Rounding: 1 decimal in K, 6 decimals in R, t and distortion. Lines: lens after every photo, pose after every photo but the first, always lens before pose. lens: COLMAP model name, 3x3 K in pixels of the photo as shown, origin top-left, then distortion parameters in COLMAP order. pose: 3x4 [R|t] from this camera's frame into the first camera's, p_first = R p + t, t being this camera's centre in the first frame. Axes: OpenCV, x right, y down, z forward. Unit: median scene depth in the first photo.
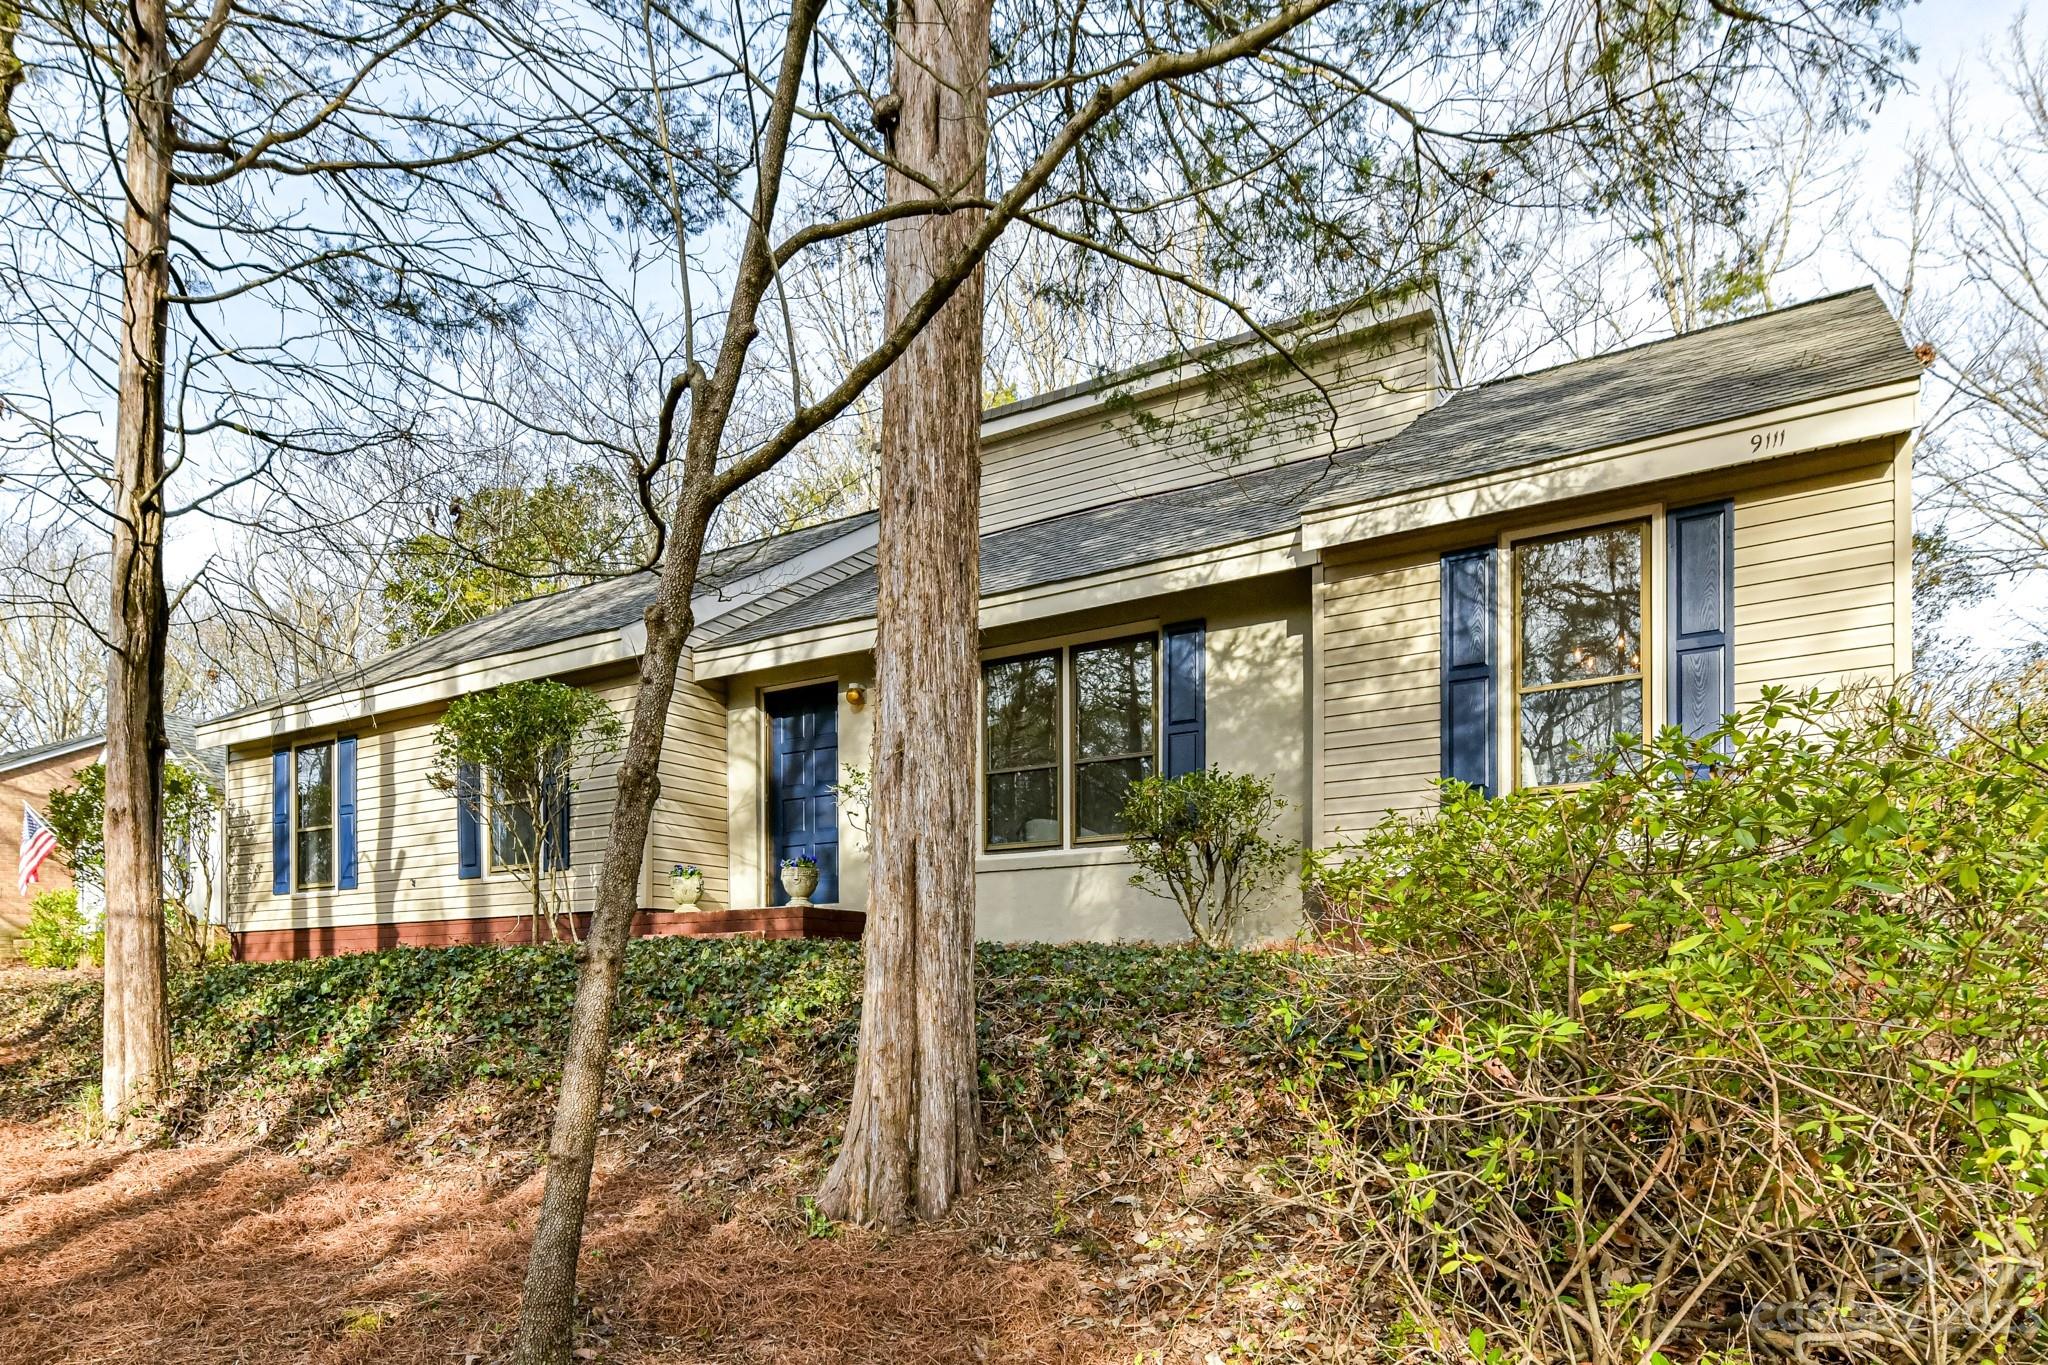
lens RADIAL K [[1172.0, 0, 921.8], [0, 1172.0, 981.0], [0, 0, 1]] dist [0.002994, 0.001520]
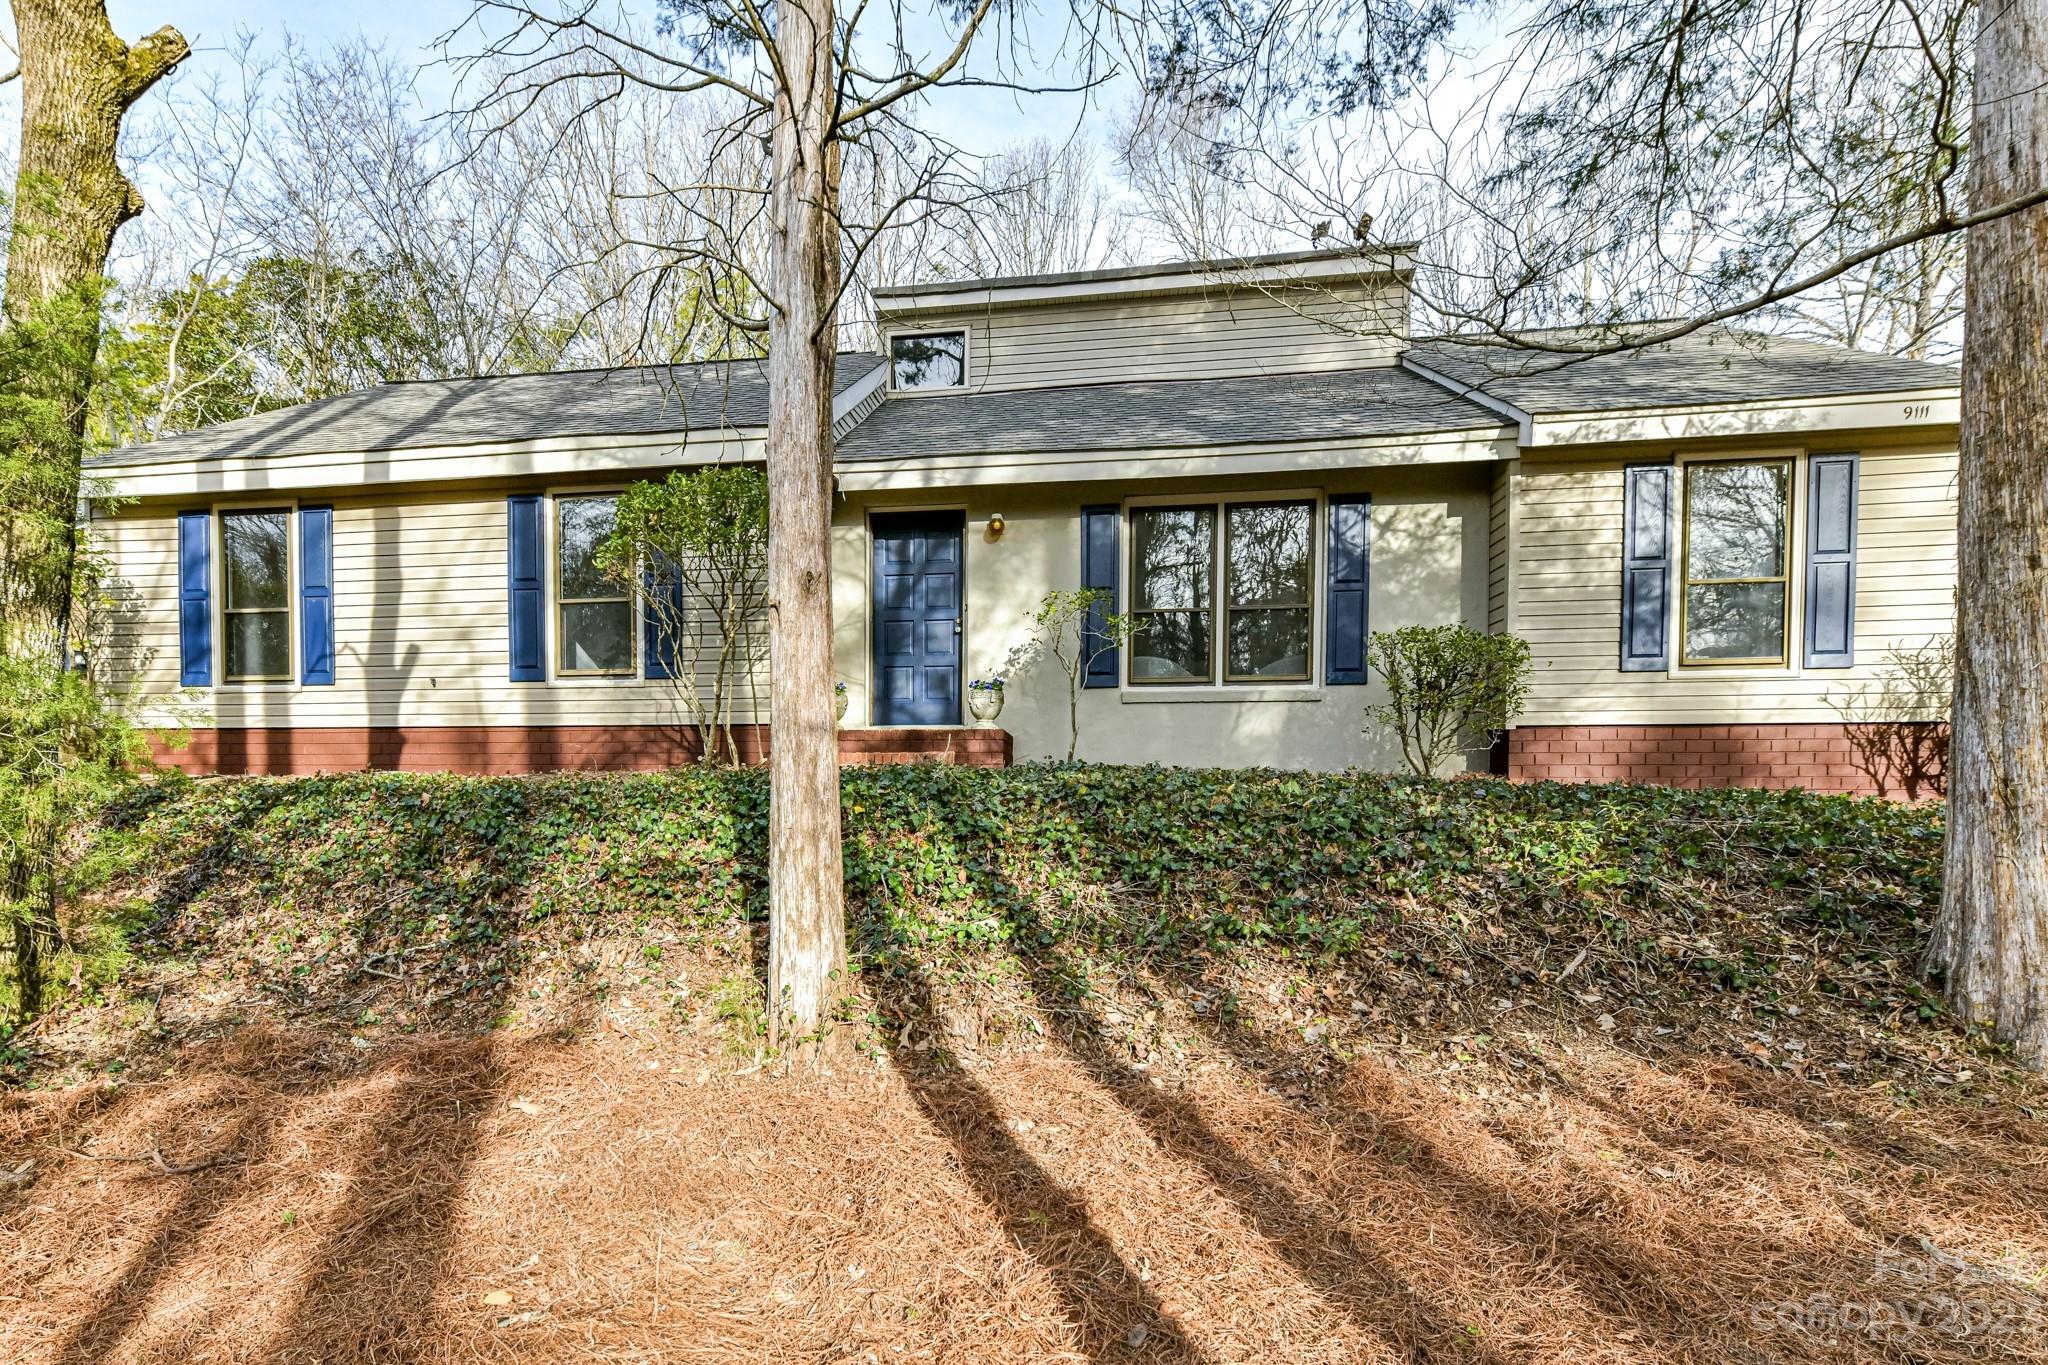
lens RADIAL K [[944.9, 0, 924.4], [0, 944.9, 822.1], [0, 0, 1]] dist [0.004294, -0.000829]
pose [[0.926647, -0.001836, 0.375929, -0.583477], [-0.011977, 0.999336, 0.034405, -0.011799], [-0.375743, -0.036384, 0.926009, 0.320334]]
